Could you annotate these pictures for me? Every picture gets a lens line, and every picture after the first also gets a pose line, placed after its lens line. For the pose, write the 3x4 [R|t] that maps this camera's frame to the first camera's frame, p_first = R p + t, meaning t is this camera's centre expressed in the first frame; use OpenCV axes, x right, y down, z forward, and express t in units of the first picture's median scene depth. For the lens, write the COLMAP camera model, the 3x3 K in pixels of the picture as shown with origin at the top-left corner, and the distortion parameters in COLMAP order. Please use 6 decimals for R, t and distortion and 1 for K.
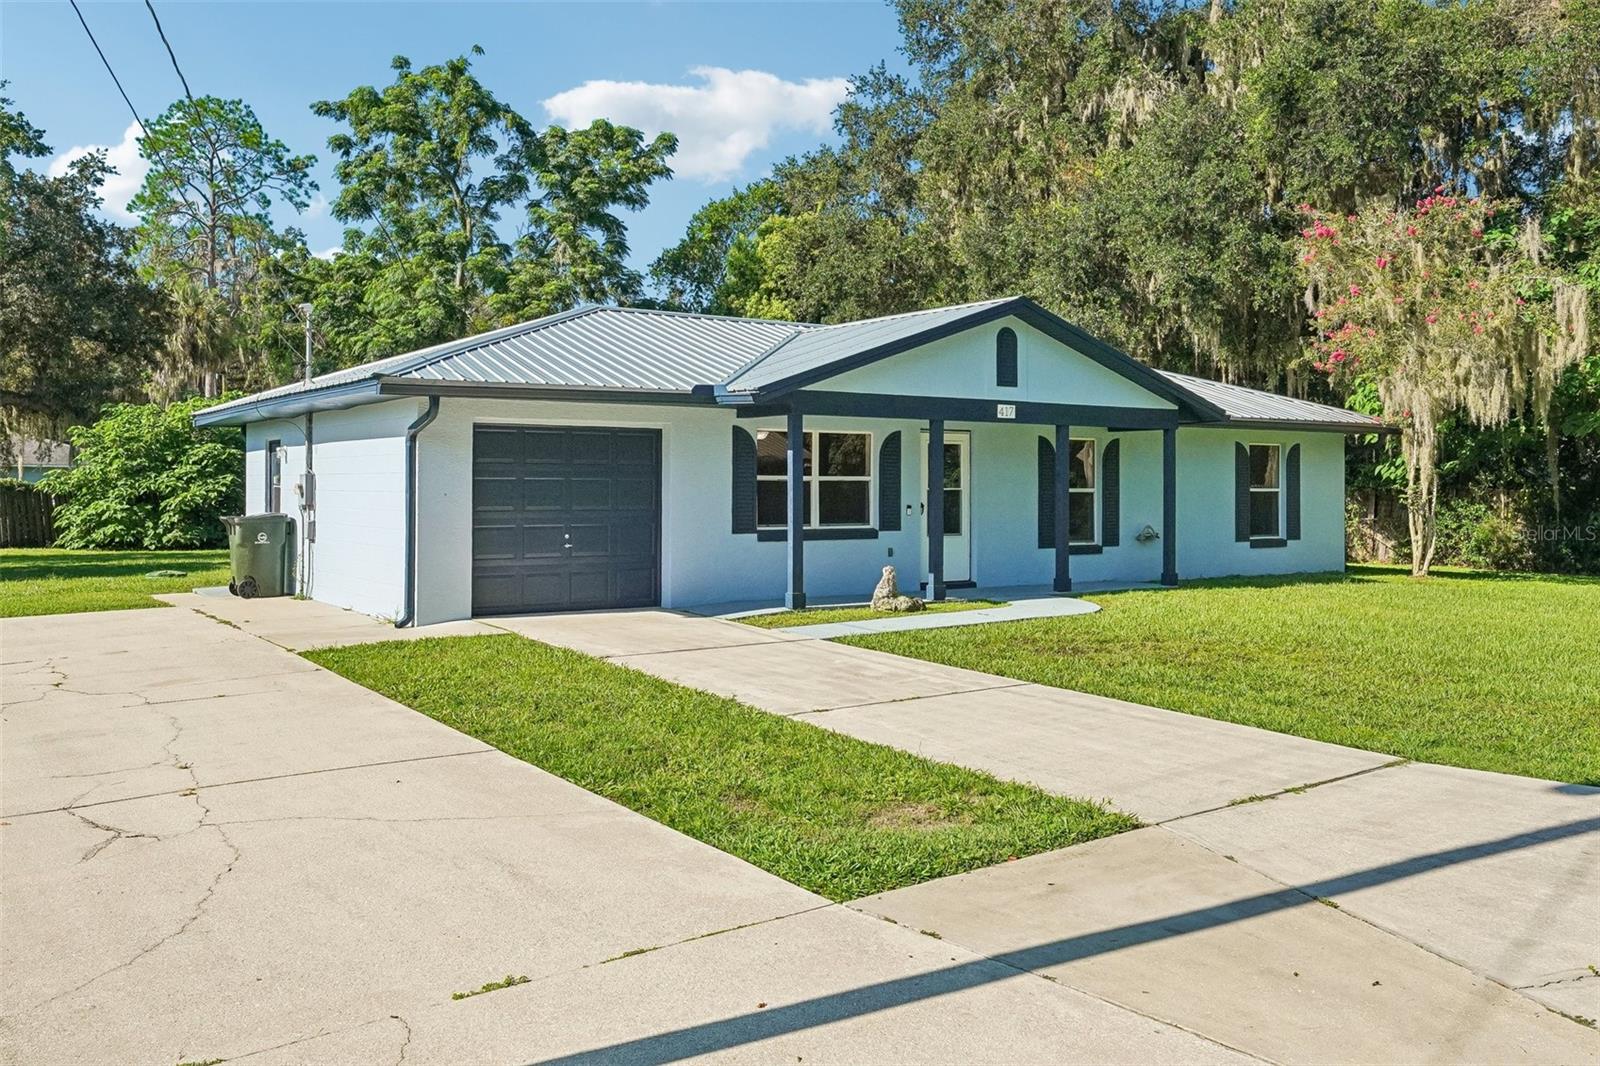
lens RADIAL K [[1336.1, 0, 803.7], [0, 1336.1, 474.4], [0, 0, 1]] dist [0.006509, 0.002419]
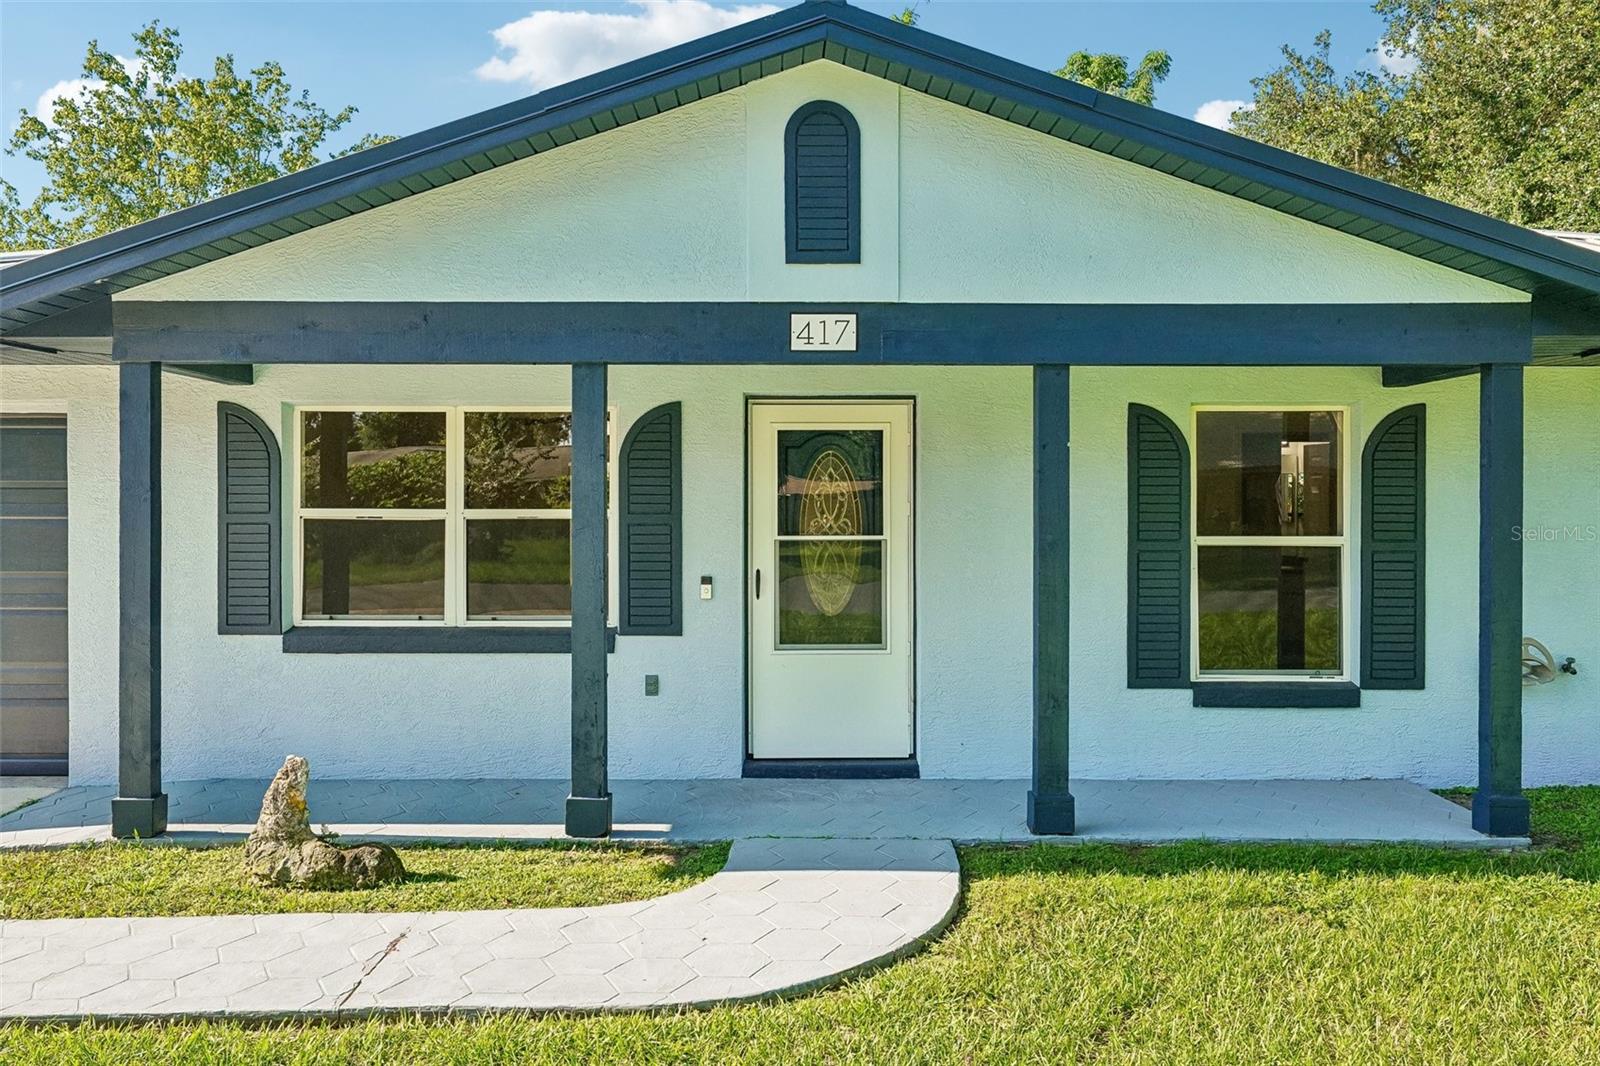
lens RADIAL K [[1244.3, 0, 802.8], [0, 1244.3, 516.3], [0, 0, 1]] dist [0.006780, -0.005970]
pose [[0.826051, 0.004041, -0.563581, 0.322744], [0.005459, 0.999870, 0.015170, -0.001759], [0.563569, -0.015608, 0.825922, 0.681680]]
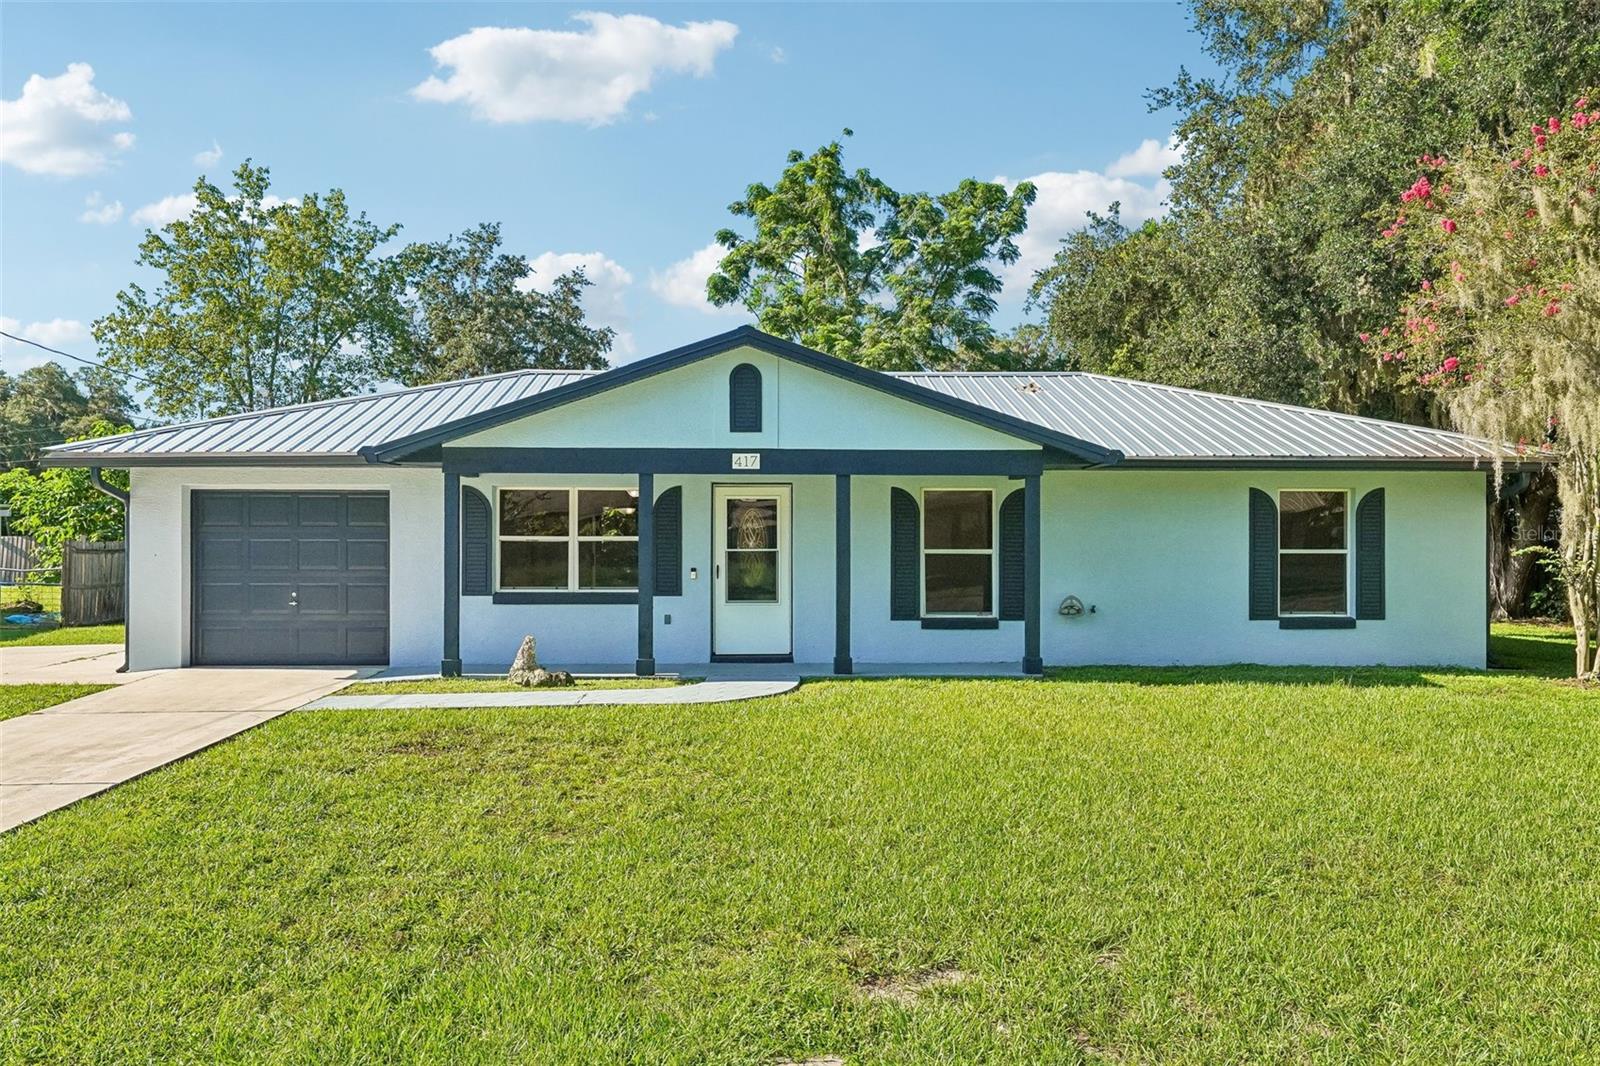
lens RADIAL K [[1244.3, 0, 802.8], [0, 1244.3, 516.3], [0, 0, 1]] dist [0.006780, -0.005970]
pose [[0.845280, -0.008989, -0.534248, 0.582767], [0.004749, 0.999945, -0.009311, -0.003545], [0.534303, 0.005333, 0.845276, 0.324655]]
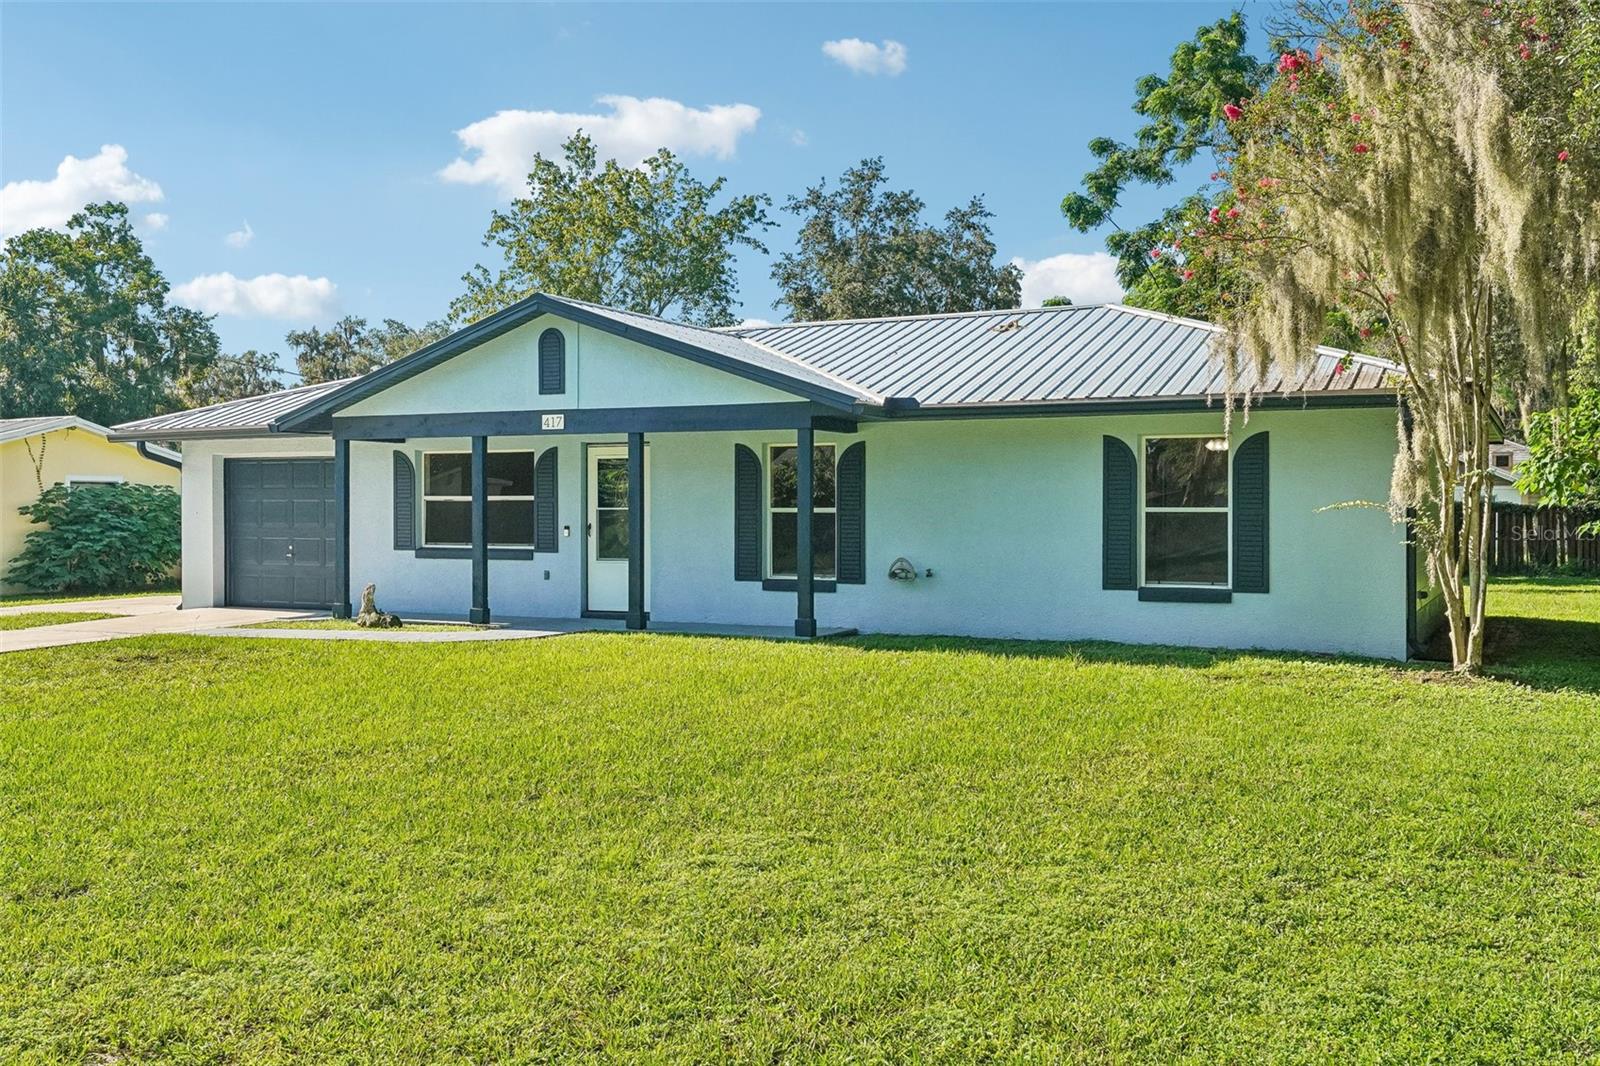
lens RADIAL K [[1520.0, 0, 800.0], [0, 1520.0, 533.0], [0, 0, 1]] dist [0.025965, 0.001819]
pose [[0.490363, 0.011844, -0.871438, 1.071551], [0.008318, 0.999798, 0.018270, 0.009830], [0.871479, -0.016208, 0.490166, 0.612388]]
